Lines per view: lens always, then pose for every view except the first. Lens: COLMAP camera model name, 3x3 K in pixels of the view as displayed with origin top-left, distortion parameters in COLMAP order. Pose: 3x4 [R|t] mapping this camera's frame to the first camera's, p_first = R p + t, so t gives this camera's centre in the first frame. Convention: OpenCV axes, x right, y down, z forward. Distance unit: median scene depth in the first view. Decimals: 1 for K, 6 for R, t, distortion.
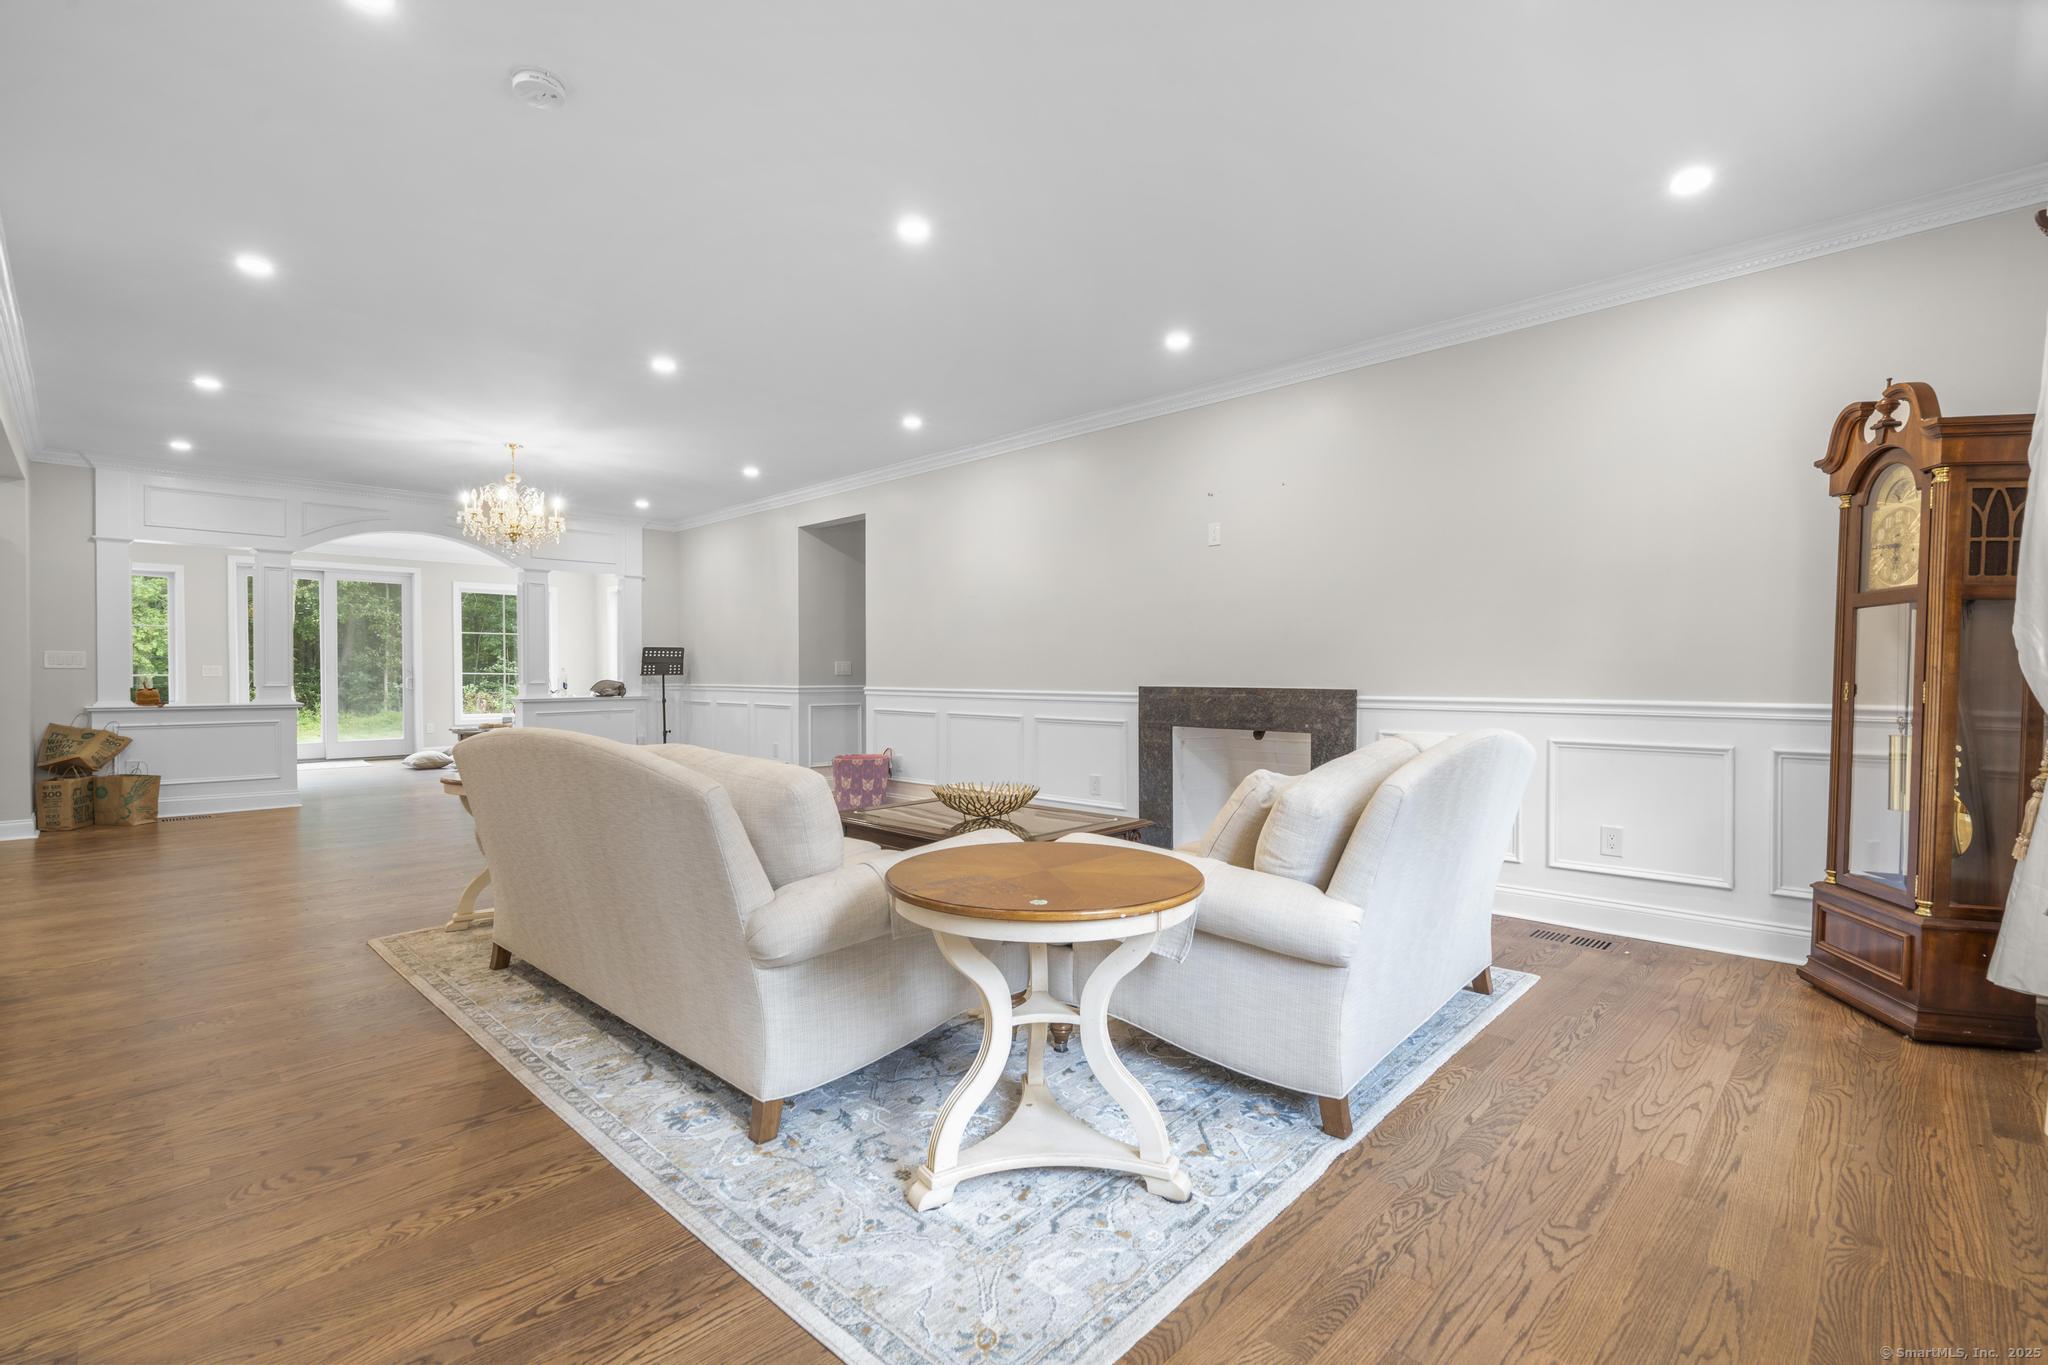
lens RADIAL K [[925.7, 0, 1021.7], [0, 925.7, 671.7], [0, 0, 1]] dist [-0.010372, 0.000331]
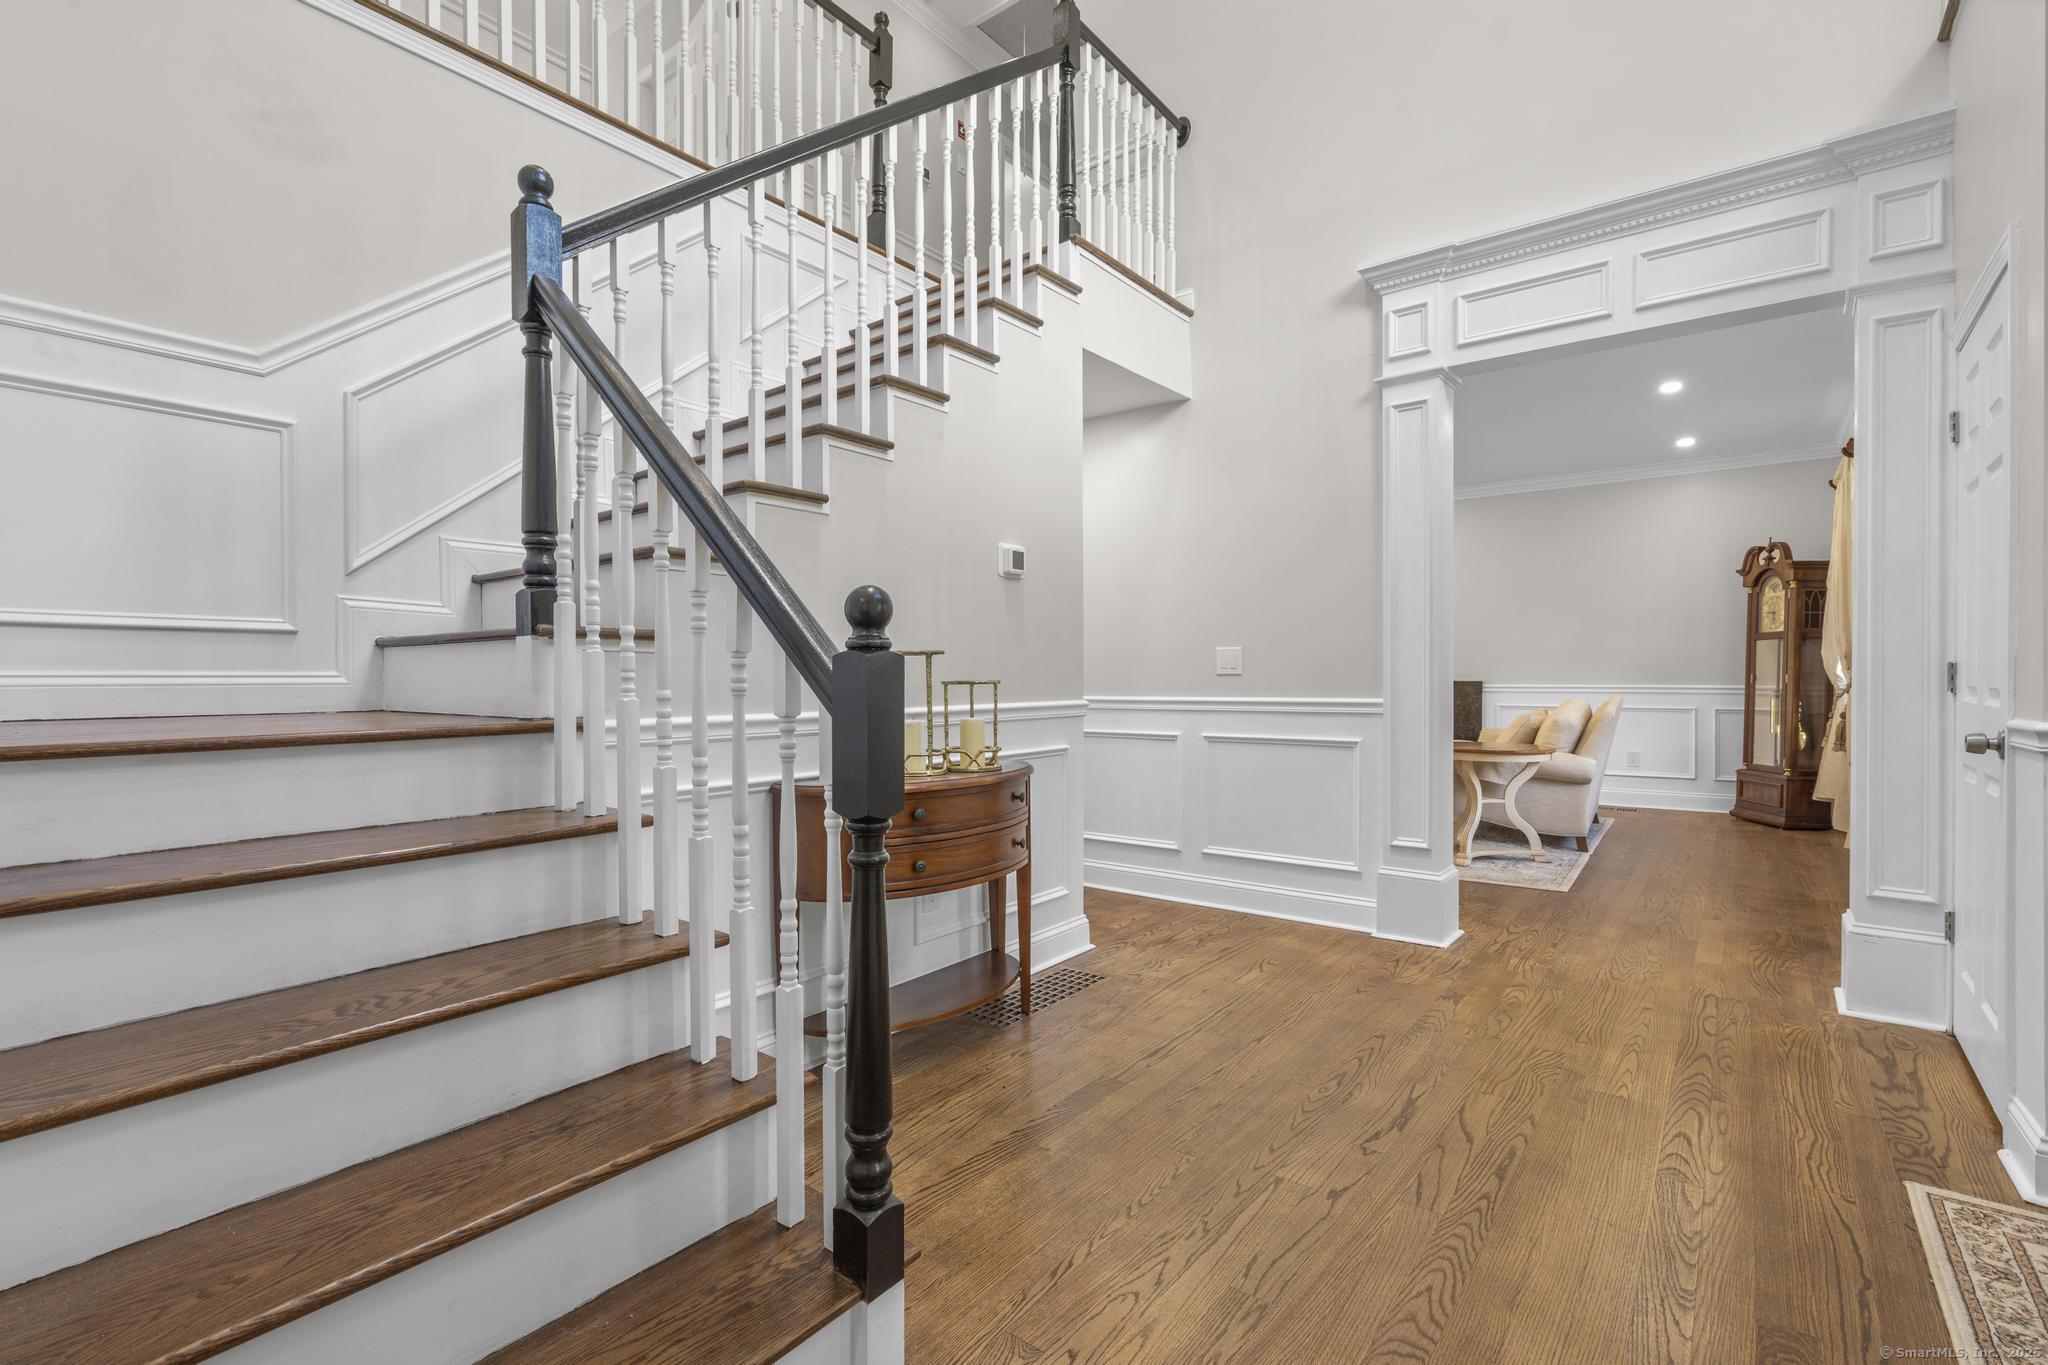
lens RADIAL K [[925.7, 0, 1015.7], [0, 925.7, 687.9], [0, 0, 1]] dist [-0.010372, 0.000331]
pose [[0.995647, -0.008201, 0.092839, -1.067395], [0.008017, 0.999965, 0.002354, 0.023739], [-0.092855, -0.001599, 0.995678, -1.032068]]
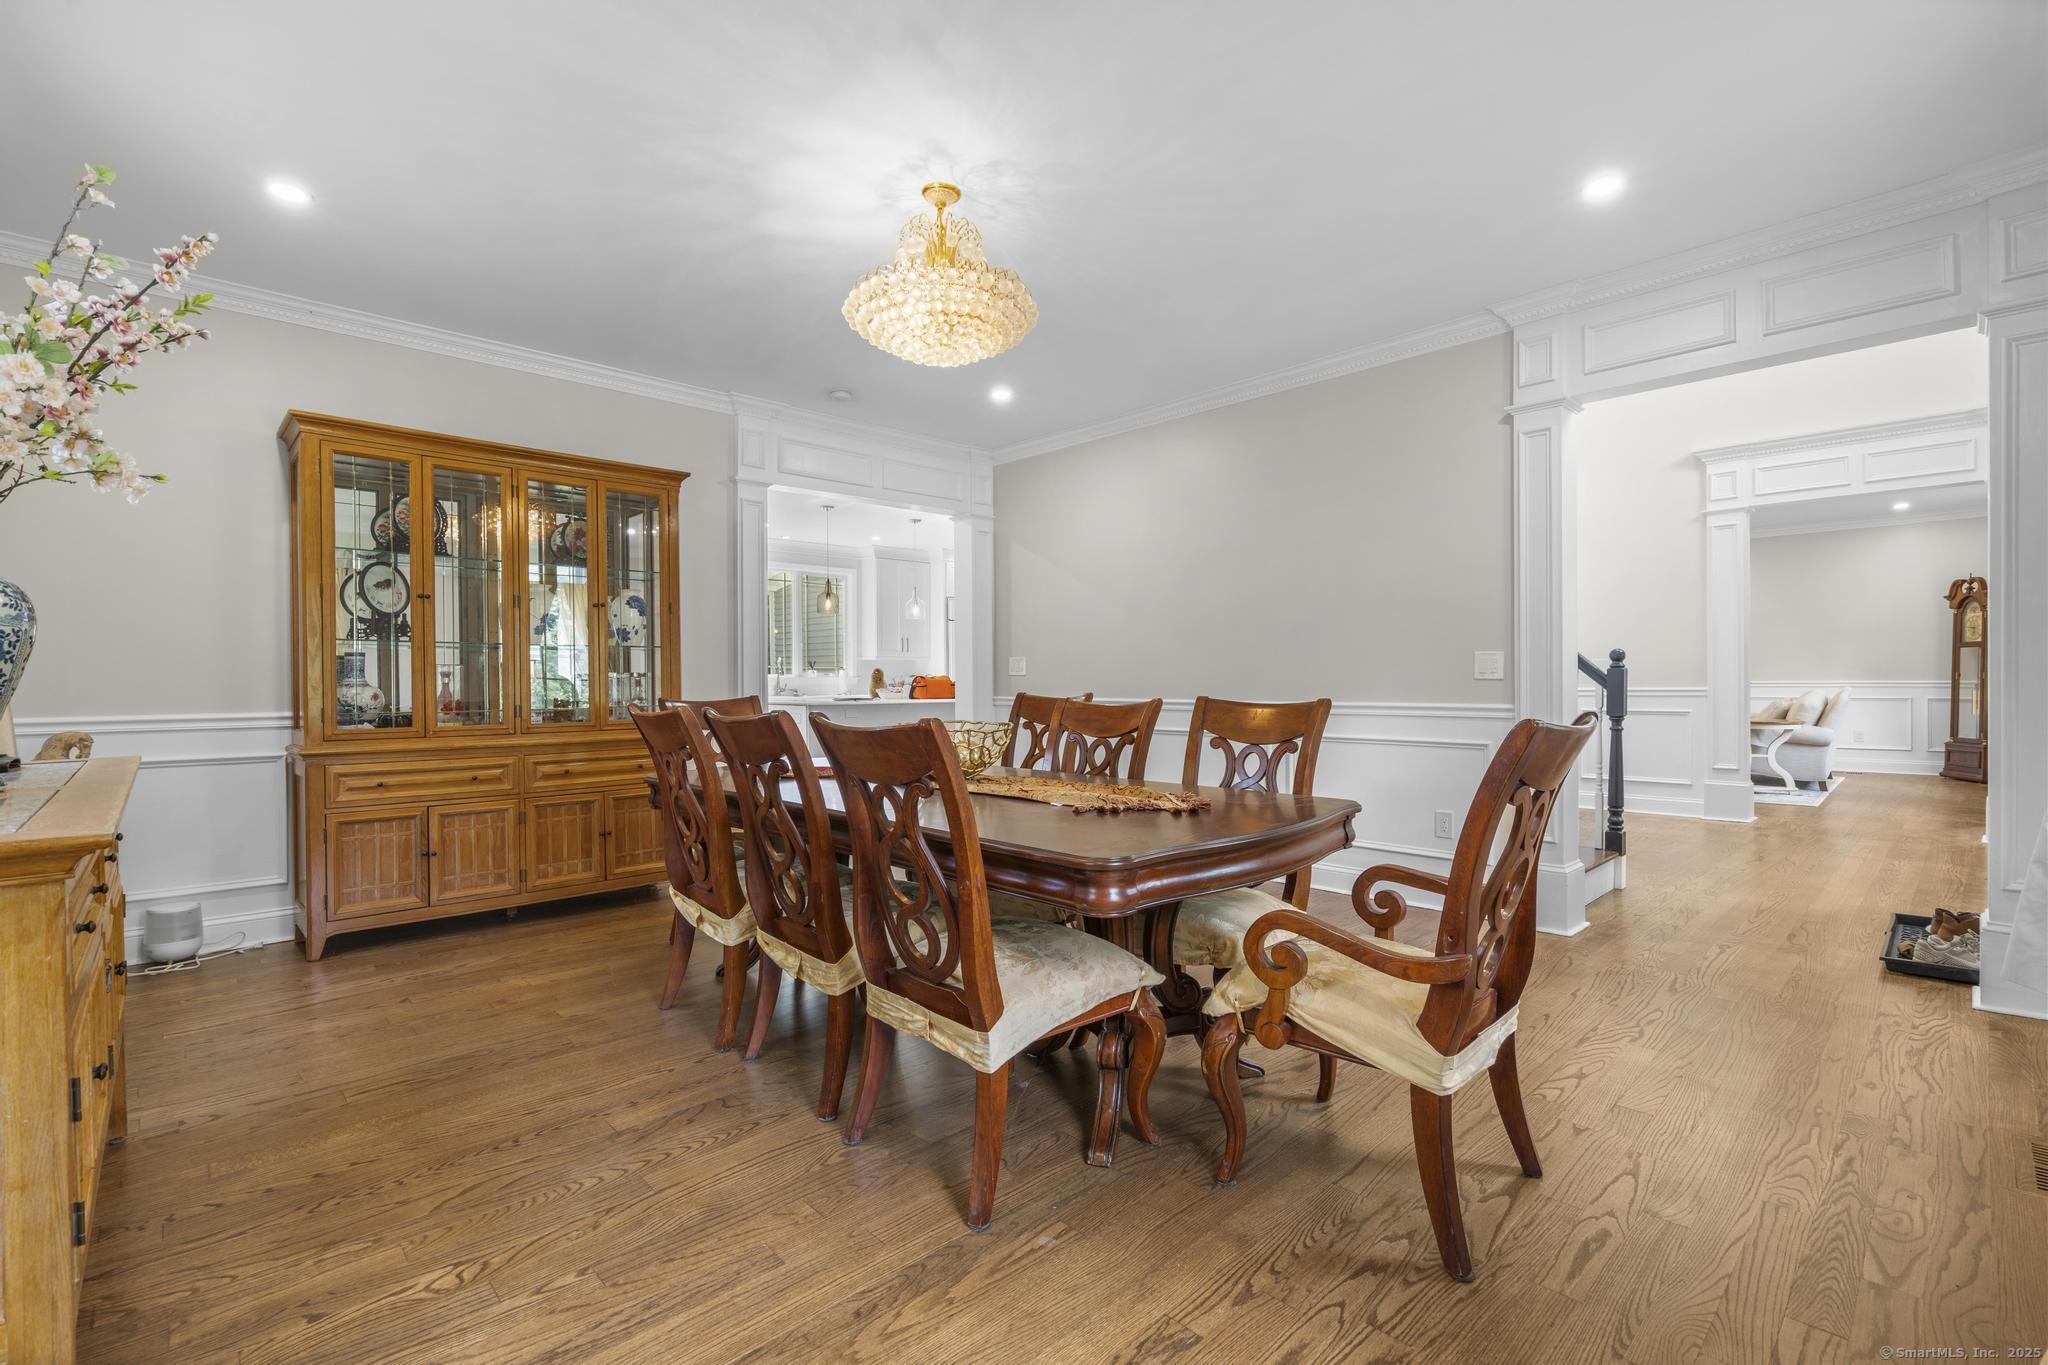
lens RADIAL K [[925.7, 0, 1035.9], [0, 925.7, 688.3], [0, 0, 1]] dist [-0.010372, 0.000331]
pose [[0.998792, -0.010764, -0.047950, -2.002085], [0.010786, 0.999942, 0.000187, 0.029210], [0.047945, -0.000704, 0.998850, -2.176595]]
